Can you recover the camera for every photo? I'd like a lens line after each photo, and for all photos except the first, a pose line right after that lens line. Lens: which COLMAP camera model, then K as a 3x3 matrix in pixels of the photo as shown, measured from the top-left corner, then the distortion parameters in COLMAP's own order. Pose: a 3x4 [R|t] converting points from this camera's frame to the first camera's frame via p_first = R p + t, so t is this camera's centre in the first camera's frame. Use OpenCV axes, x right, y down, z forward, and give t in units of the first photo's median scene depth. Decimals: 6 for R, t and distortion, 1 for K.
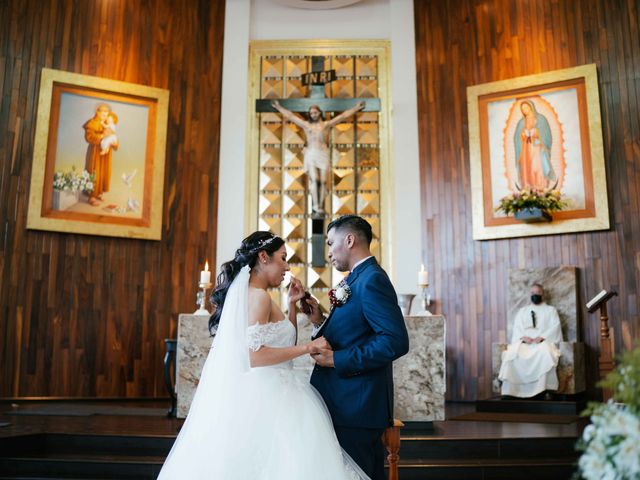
lens RADIAL K [[688.7, 0, 320.0], [0, 688.7, 240.0], [0, 0, 1]] dist [-0.188430, 0.222462]
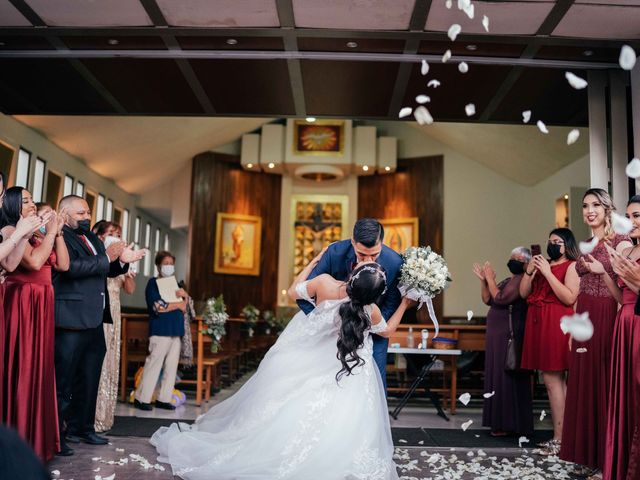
lens RADIAL K [[688.7, 0, 320.0], [0, 688.7, 240.0], [0, 0, 1]] dist [-0.188430, 0.222462]
pose [[0.999653, 0.025659, -0.005987, 0.022751], [-0.025395, 0.998852, 0.040620, -0.265445], [0.007022, -0.040454, 0.999157, -1.769063]]
